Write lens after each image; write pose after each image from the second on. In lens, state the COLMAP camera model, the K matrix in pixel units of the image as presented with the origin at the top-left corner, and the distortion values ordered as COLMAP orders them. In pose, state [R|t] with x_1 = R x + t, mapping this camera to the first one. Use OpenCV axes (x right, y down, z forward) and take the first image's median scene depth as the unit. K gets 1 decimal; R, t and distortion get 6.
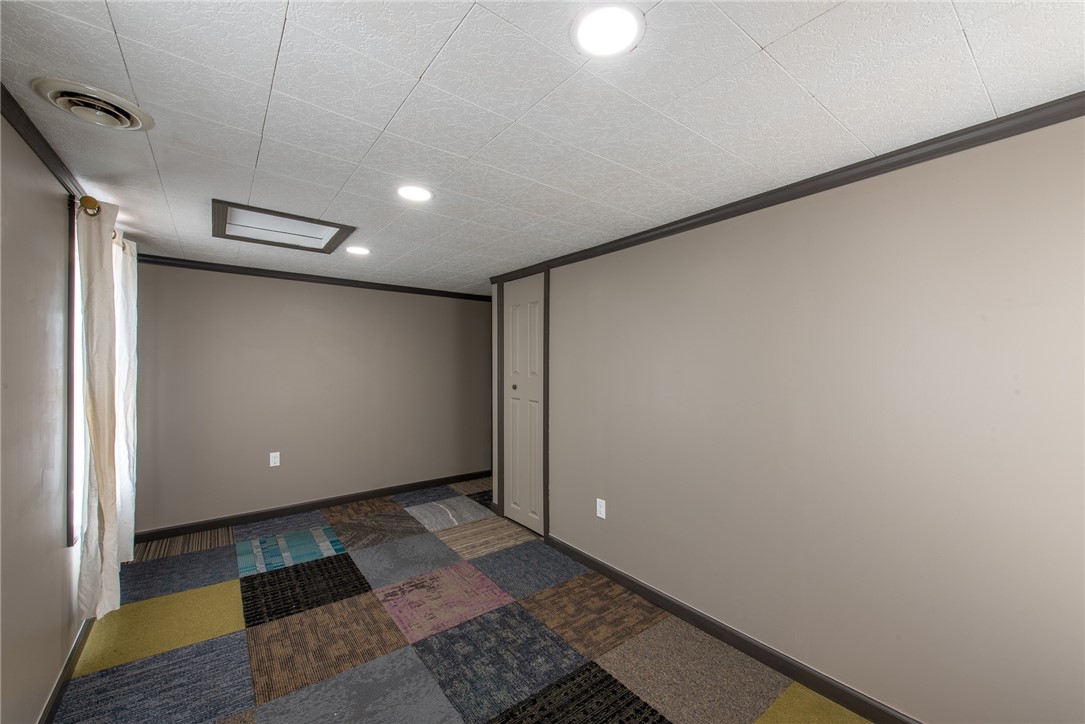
lens RADIAL K [[421.1, 0, 545.2], [0, 421.1, 363.9], [0, 0, 1]] dist [0.003489, -0.000644]
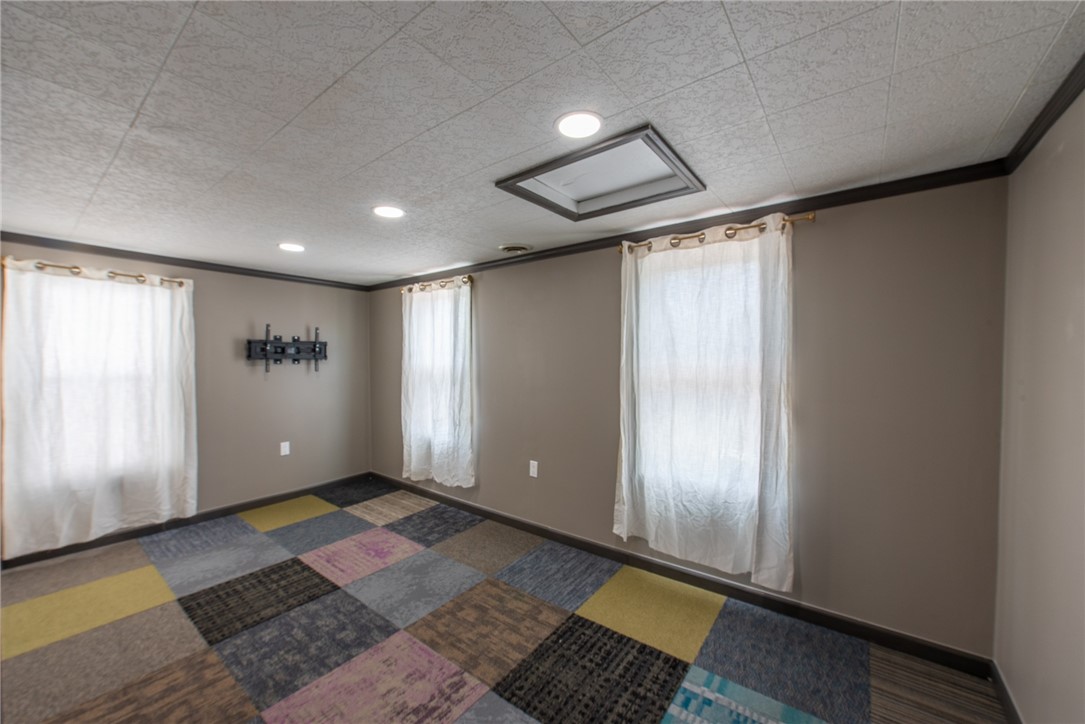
lens RADIAL K [[416.3, 0, 547.6], [0, 416.3, 365.2], [0, 0, 1]] dist [-0.000582, -0.000203]
pose [[-0.966670, 0.001306, -0.256021, -0.322357], [-0.004310, 0.999762, 0.021376, -0.006637], [0.255988, 0.021767, -0.966435, 1.645787]]
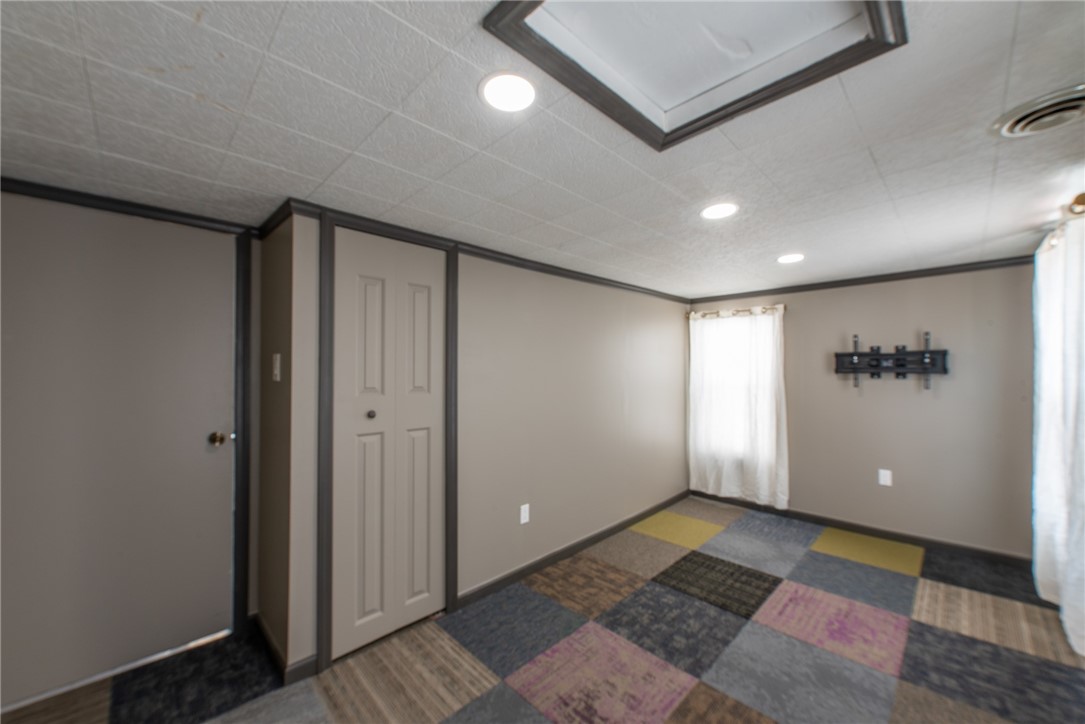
lens RADIAL K [[409.3, 0, 542.6], [0, 409.3, 365.6], [0, 0, 1]] dist [-0.000610, -0.000289]
pose [[-0.110792, 0.008719, 0.993805, -0.934921], [0.006407, 0.999947, -0.008058, -0.012349], [-0.993823, 0.005475, -0.110842, 1.143386]]
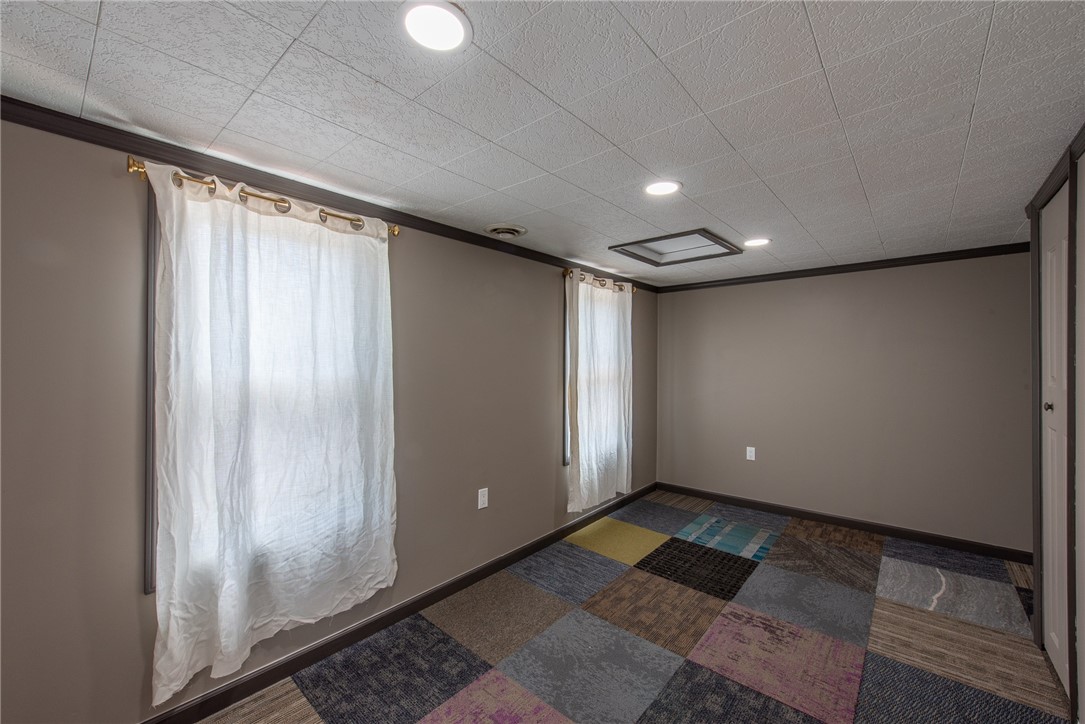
lens RADIAL K [[427.6, 0, 544.3], [0, 427.6, 364.7], [0, 0, 1]] dist [0.001520, -0.000886]
pose [[0.193230, -0.001169, -0.981153, 0.449553], [0.001694, 0.999998, -0.000858, 0.002956], [0.981152, -0.001496, 0.193231, 0.399623]]
